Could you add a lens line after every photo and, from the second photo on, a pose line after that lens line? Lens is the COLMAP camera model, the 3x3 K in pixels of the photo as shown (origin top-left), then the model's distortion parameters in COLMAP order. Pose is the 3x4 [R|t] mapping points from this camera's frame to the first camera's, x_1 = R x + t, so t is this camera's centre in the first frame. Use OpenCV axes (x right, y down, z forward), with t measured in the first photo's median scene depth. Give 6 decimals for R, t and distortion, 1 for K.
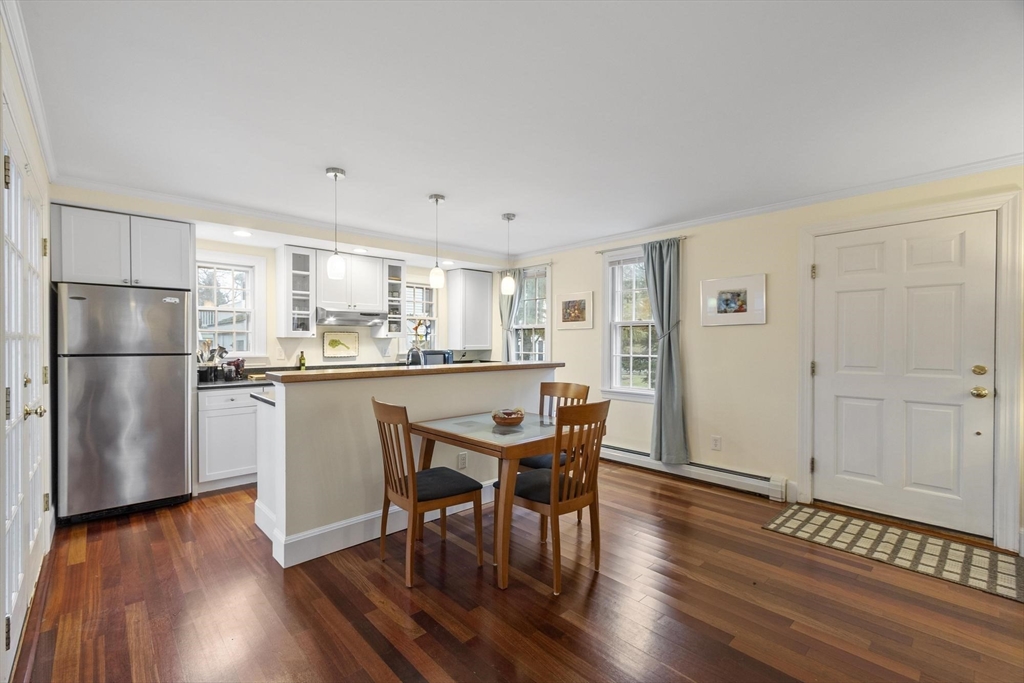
lens RADIAL K [[450.3, 0, 482.3], [0, 450.3, 345.4], [0, 0, 1]] dist [0.003550, -0.001343]
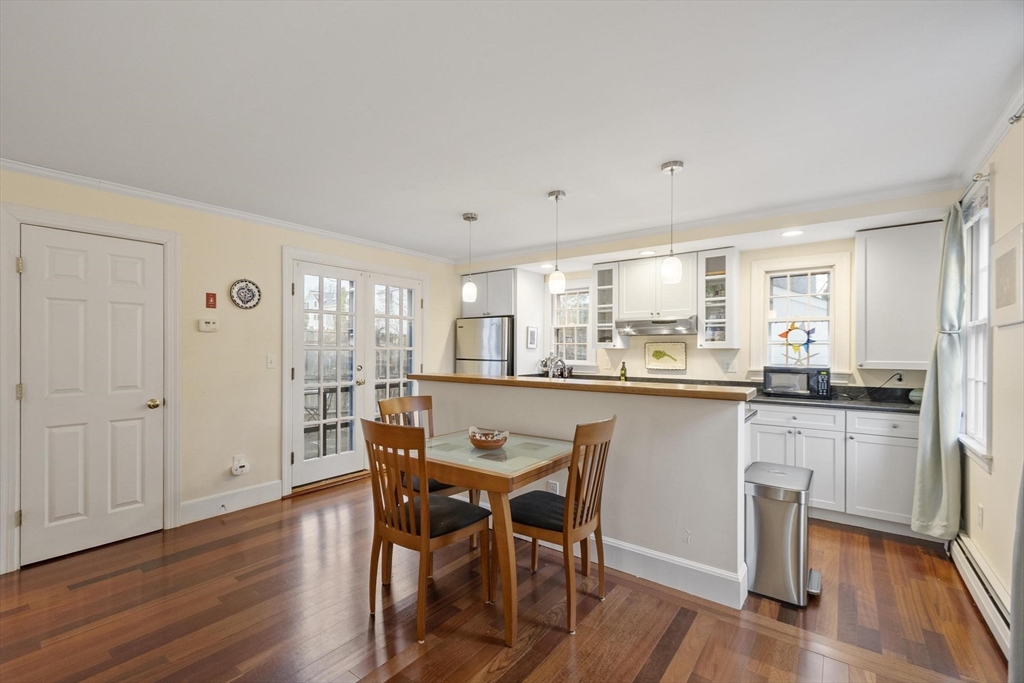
lens RADIAL K [[450.3, 0, 488.2], [0, 450.3, 351.1], [0, 0, 1]] dist [0.003550, -0.001343]
pose [[0.178919, 0.001137, -0.983863, 0.563631], [-0.013916, 0.999902, -0.001375, -0.006182], [0.983765, 0.013938, 0.178918, 0.520899]]
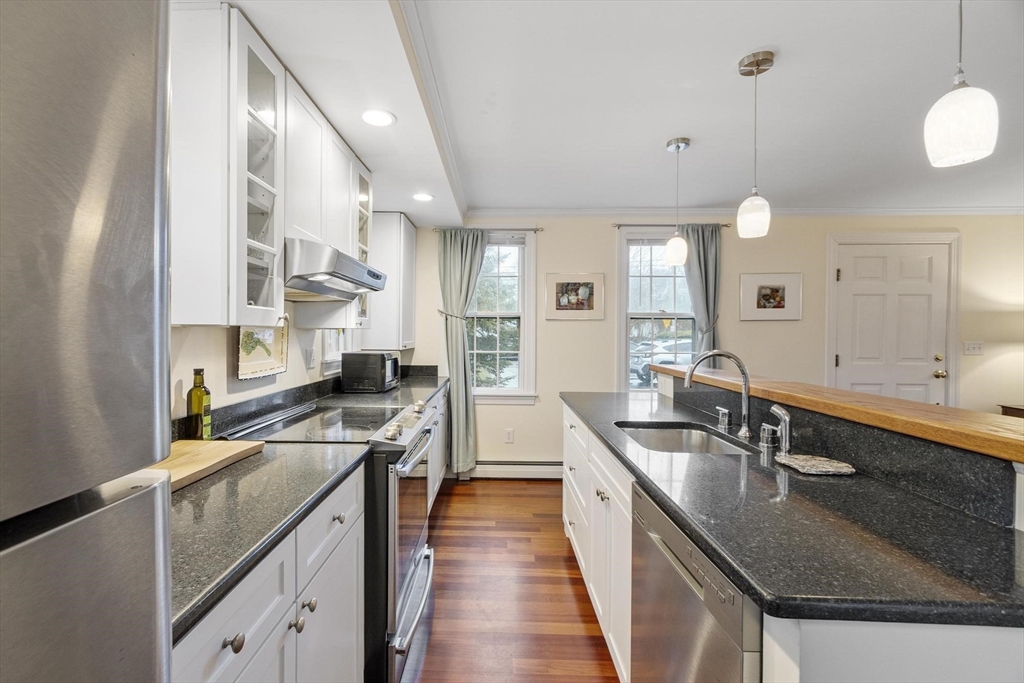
lens RADIAL K [[450.3, 0, 494.0], [0, 450.3, 340.8], [0, 0, 1]] dist [0.003550, -0.001343]
pose [[0.677242, -0.009801, 0.735695, -0.500928], [0.003022, 0.999940, 0.010540, -0.010081], [-0.735754, -0.004915, 0.677231, 0.636806]]
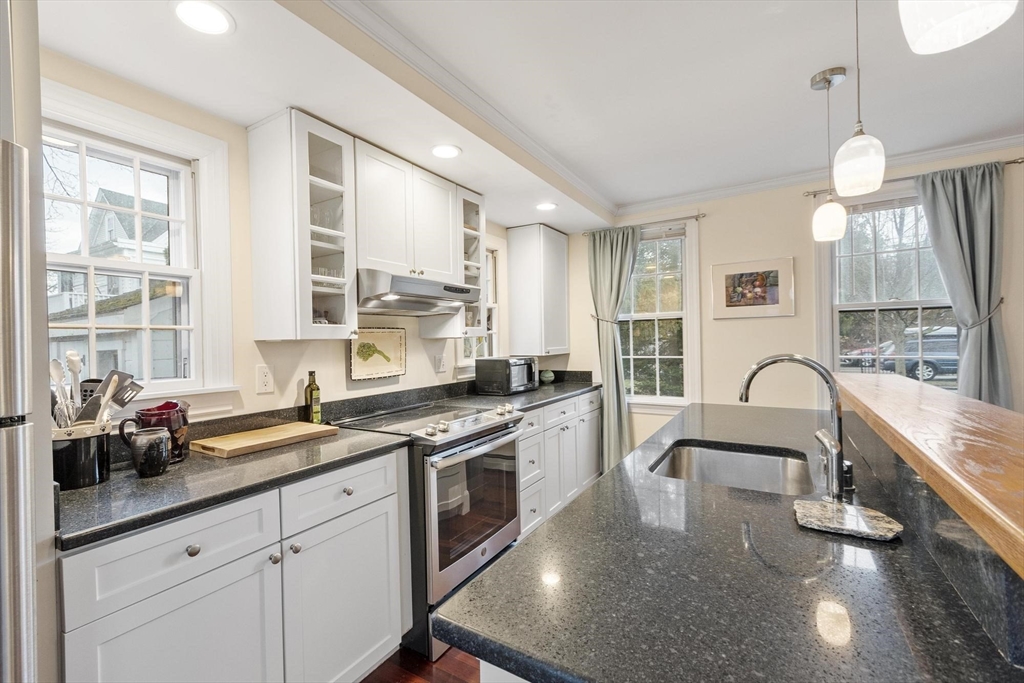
lens RADIAL K [[450.3, 0, 482.9], [0, 450.3, 344.5], [0, 0, 1]] dist [0.003550, -0.001343]
pose [[0.960871, -0.024665, 0.275895, -0.365790], [0.026115, 0.999658, -0.001581, -0.008310], [-0.275761, 0.008724, 0.961187, 0.537920]]
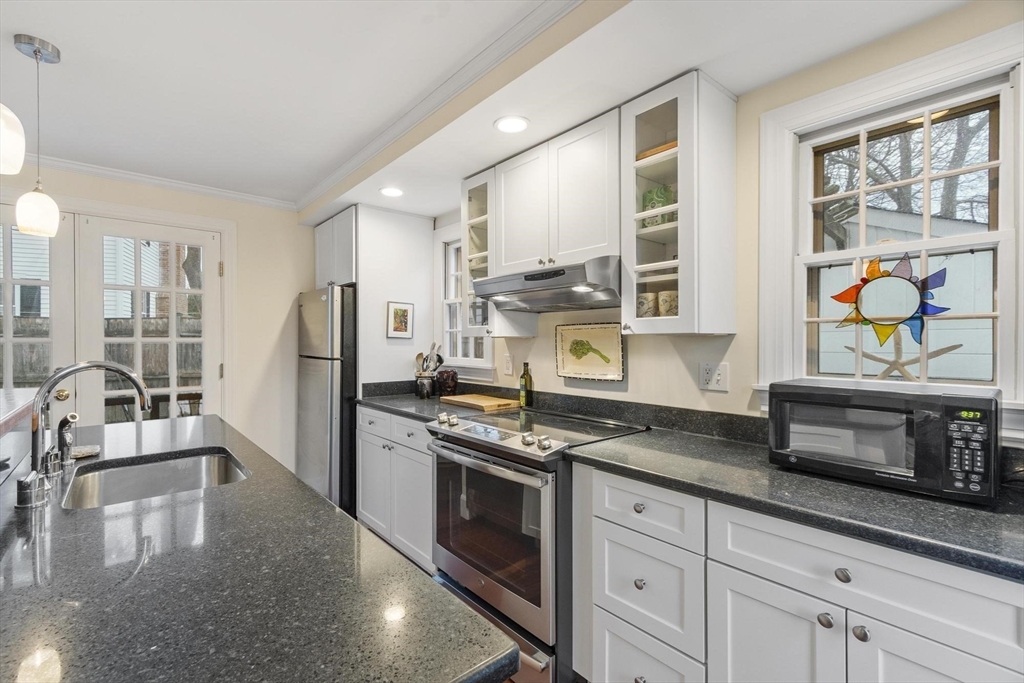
lens RADIAL K [[450.3, 0, 487.1], [0, 450.3, 343.4], [0, 0, 1]] dist [0.003550, -0.001343]
pose [[-0.033992, -0.000182, -0.999422, 0.142752], [-0.009914, 0.999951, 0.000155, -0.010138], [0.999373, 0.009913, -0.033992, 0.987490]]
